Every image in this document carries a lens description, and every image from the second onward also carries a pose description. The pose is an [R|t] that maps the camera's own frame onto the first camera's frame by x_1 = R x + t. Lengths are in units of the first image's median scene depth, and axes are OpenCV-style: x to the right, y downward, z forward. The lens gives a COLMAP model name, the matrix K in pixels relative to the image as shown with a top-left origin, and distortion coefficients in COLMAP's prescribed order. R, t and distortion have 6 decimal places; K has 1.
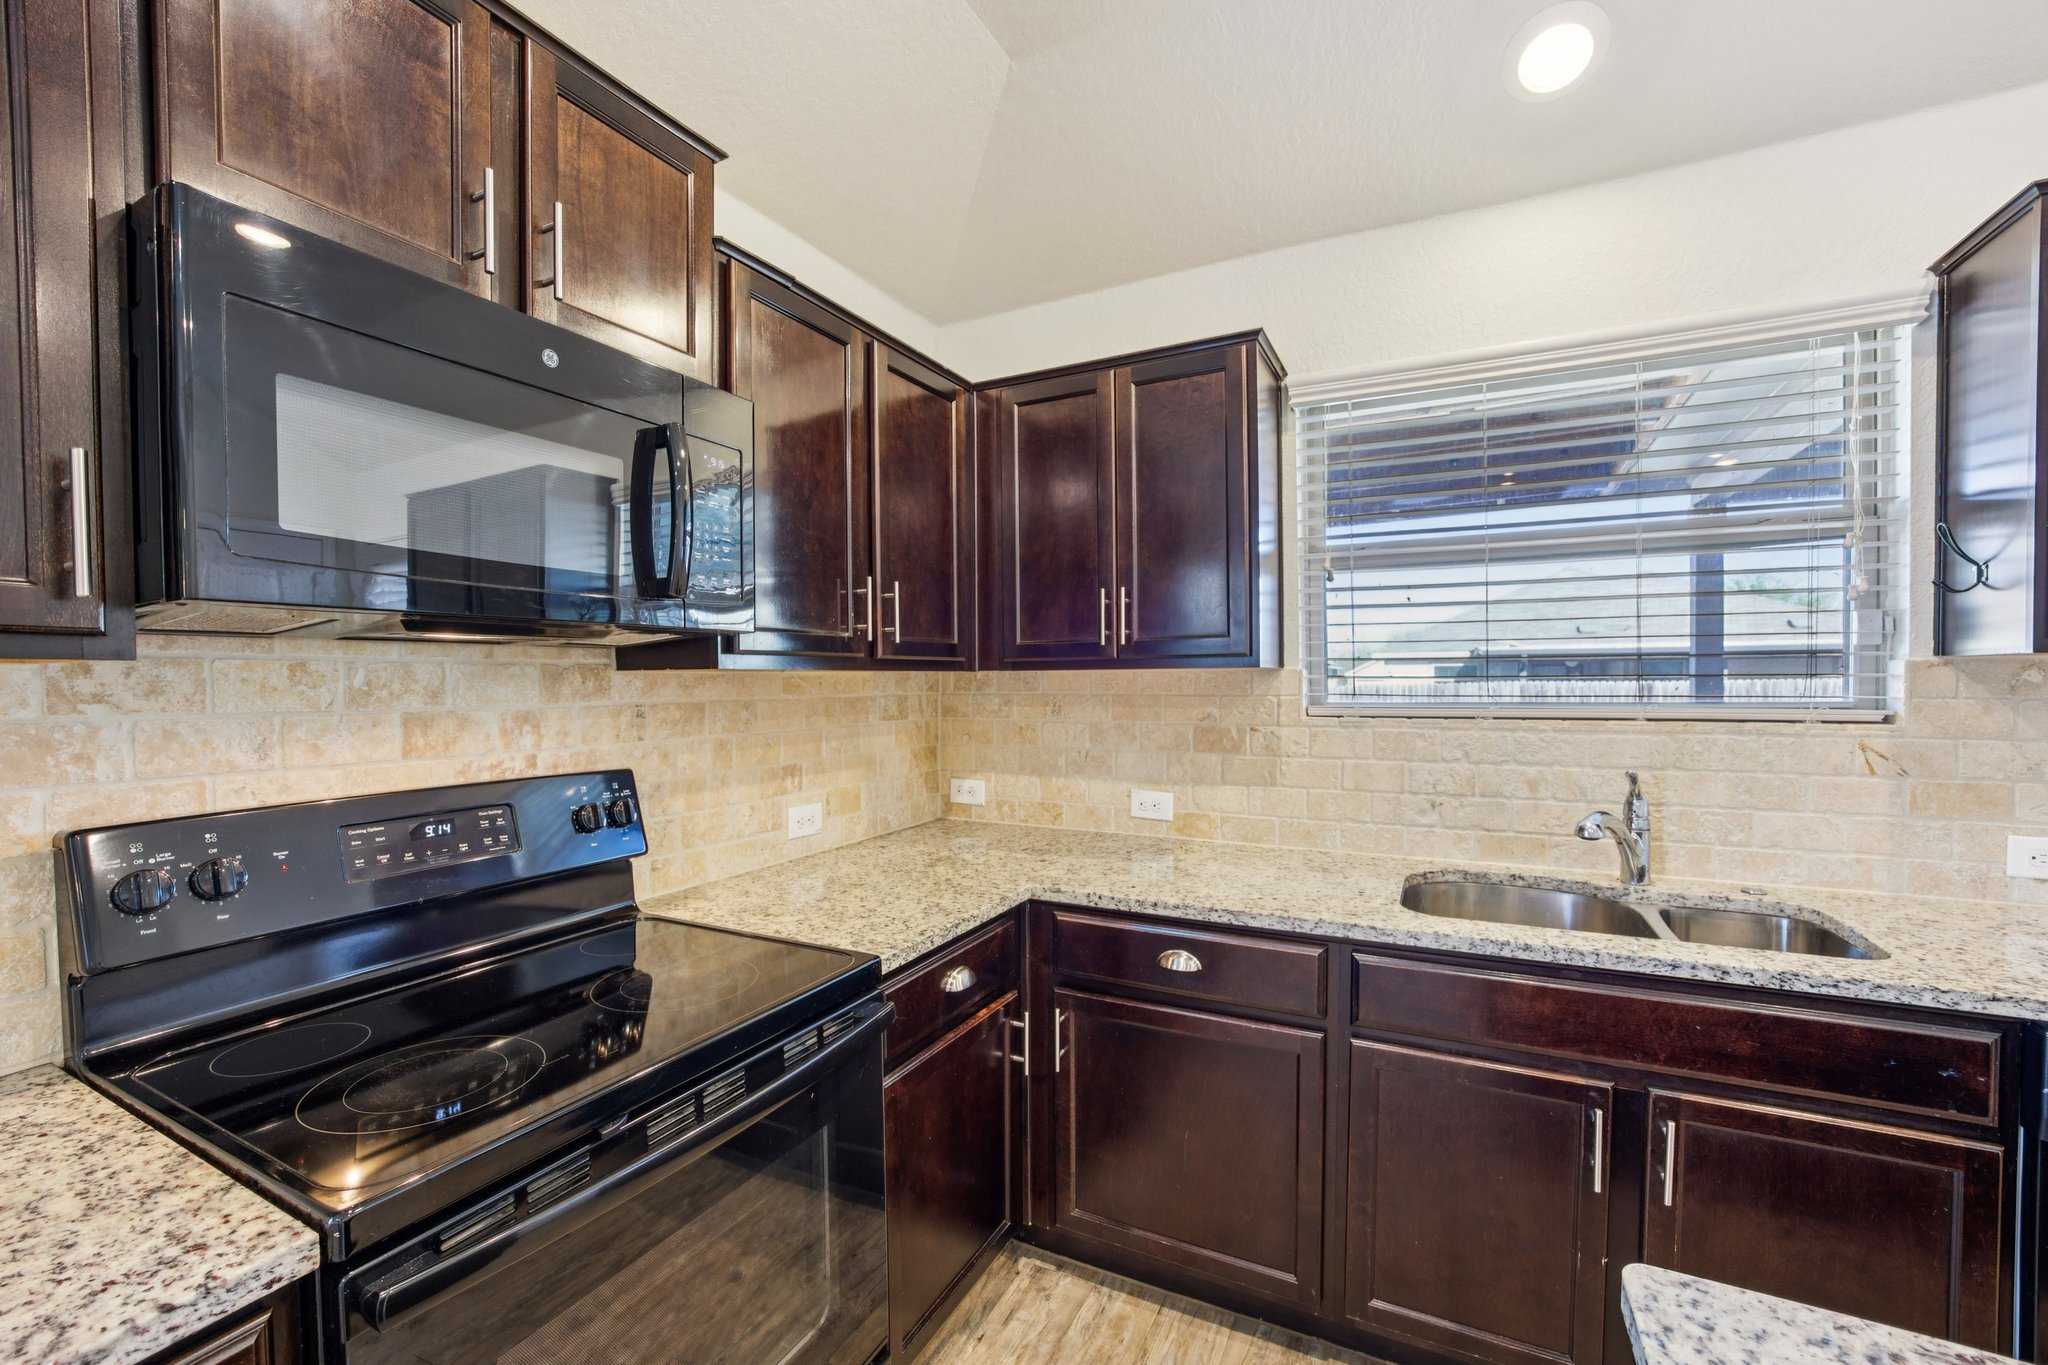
lens RADIAL K [[831.6, 0, 1019.7], [0, 831.6, 706.2], [0, 0, 1]] dist [-0.033383, 0.004994]
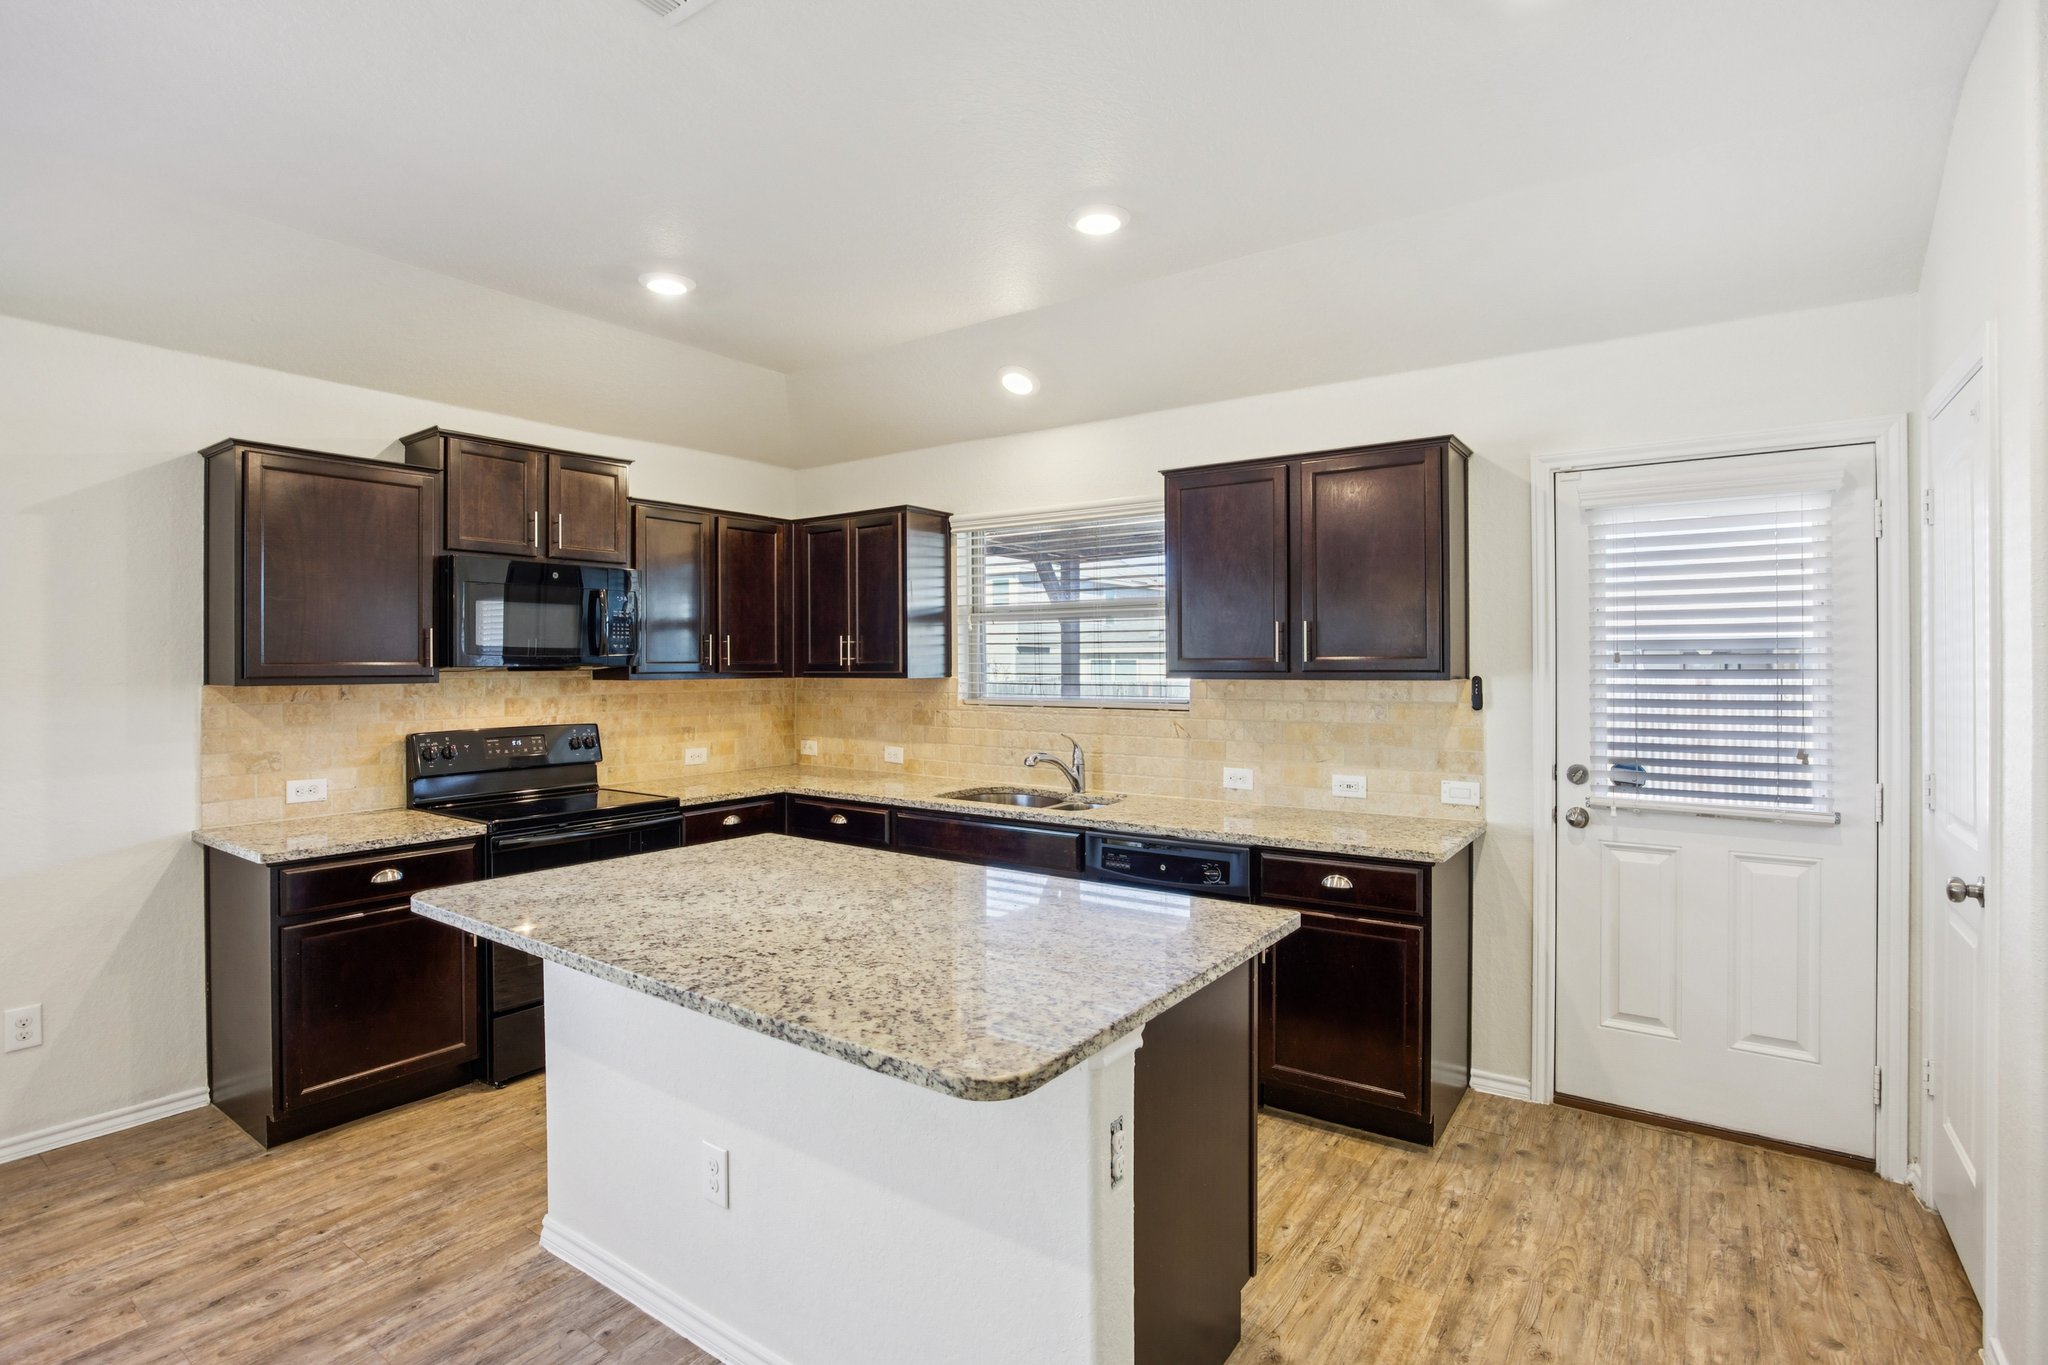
lens RADIAL K [[966.8, 0, 1005.2], [0, 966.8, 672.4], [0, 0, 1]] dist [-0.027341, 0.000961]
pose [[0.988142, 0.005977, -0.153429, 0.864916], [-0.009376, 0.999726, -0.021439, -0.015299], [0.153259, 0.022623, 0.987927, -1.196281]]
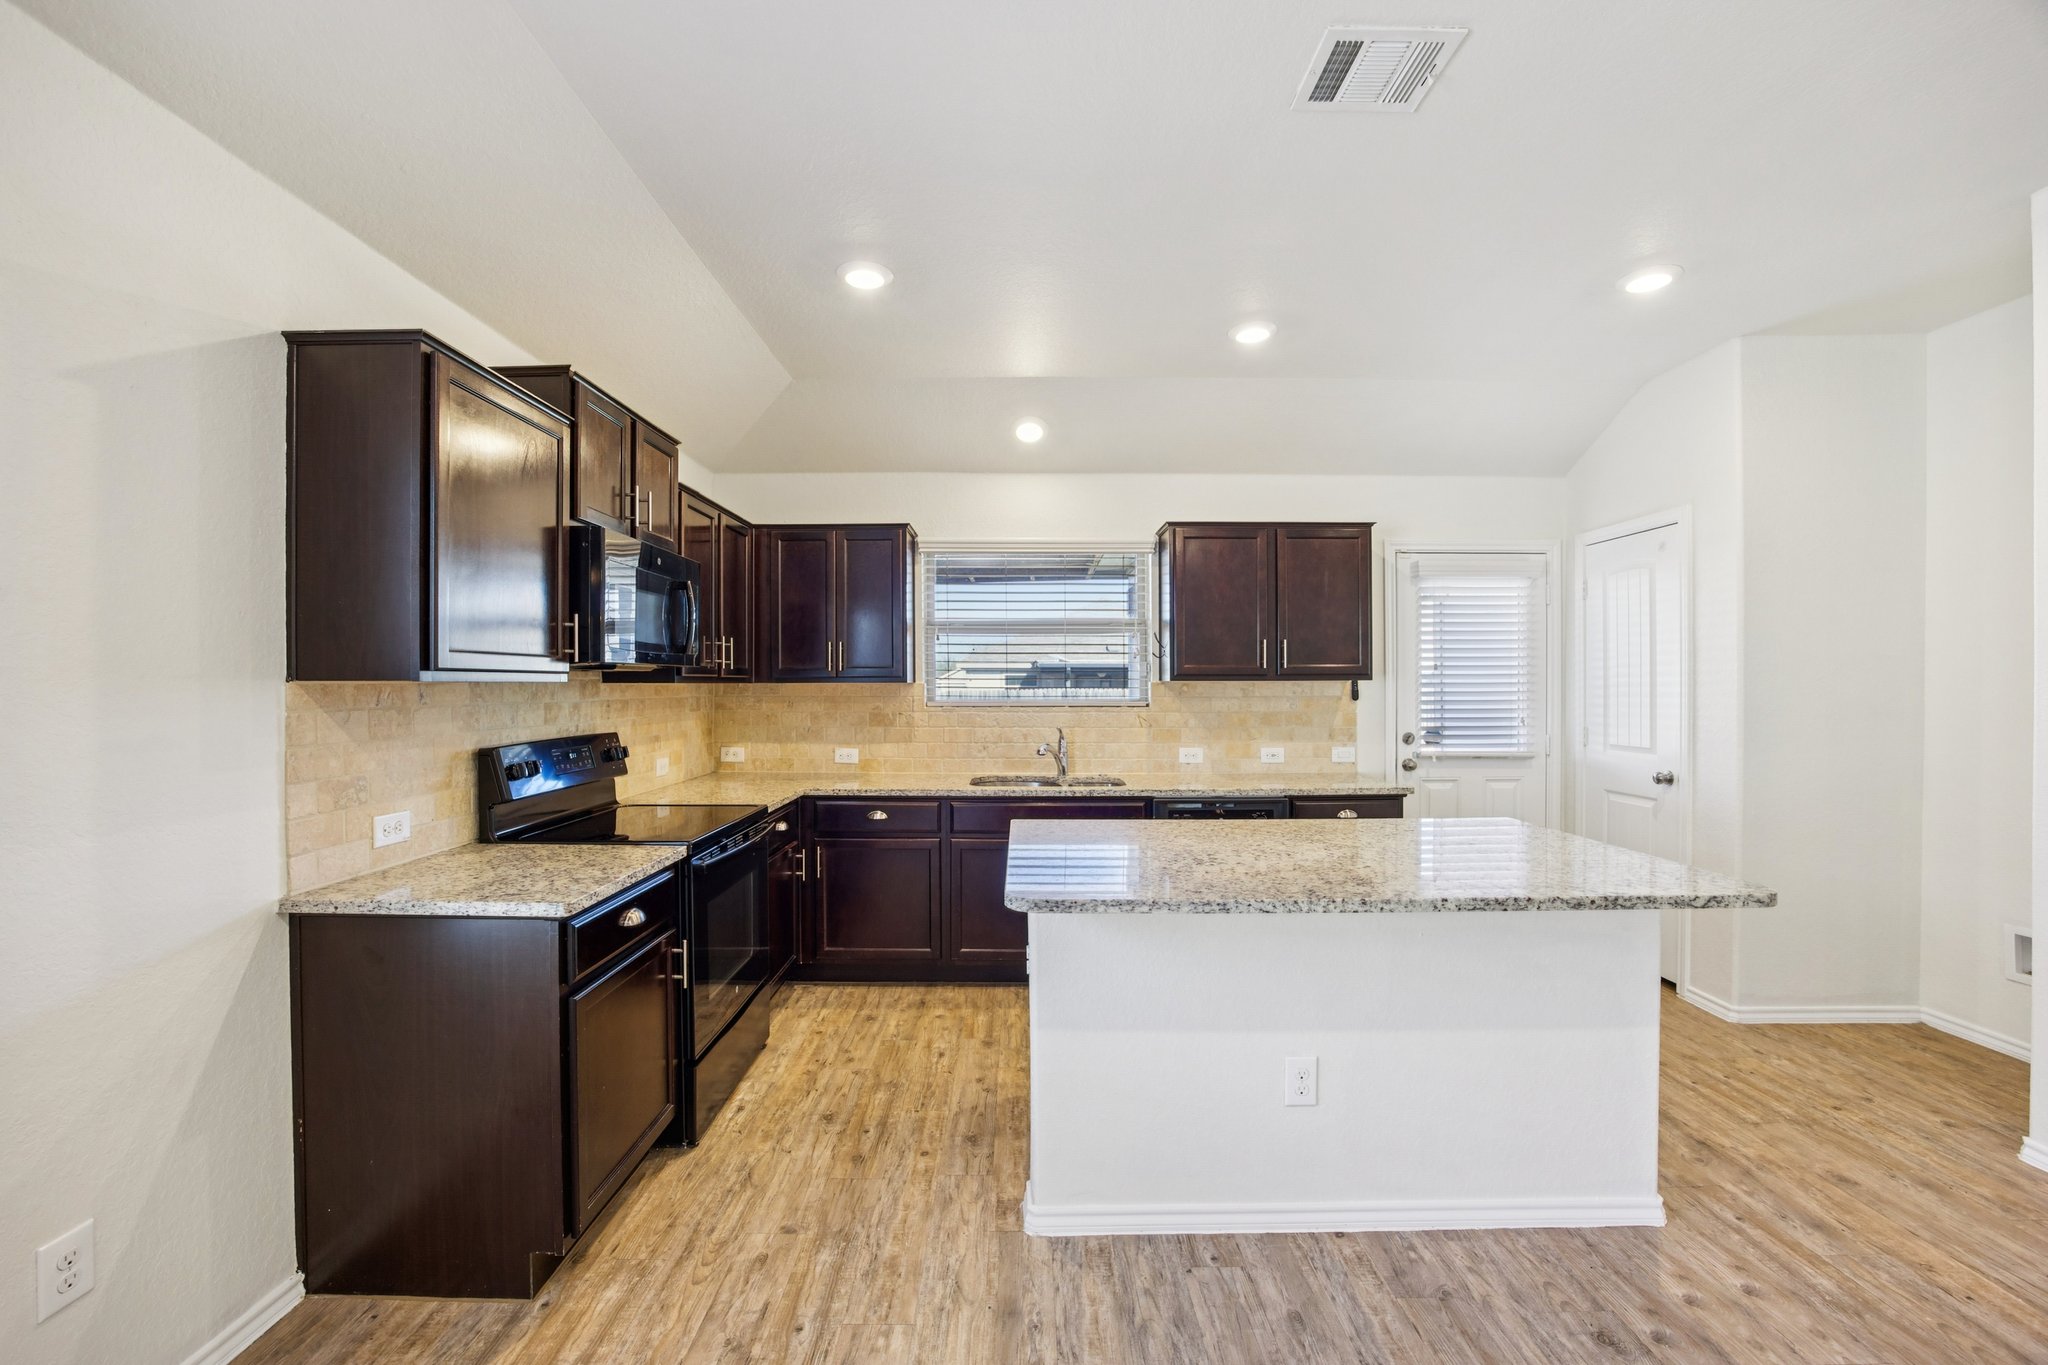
lens RADIAL K [[831.6, 0, 1002.4], [0, 831.6, 693.6], [0, 0, 1]] dist [-0.033383, 0.004994]
pose [[0.896296, 0.001601, 0.443453, -0.432386], [0.008036, 0.999771, -0.019852, 0.024752], [-0.443383, 0.021356, 0.896078, -1.002262]]
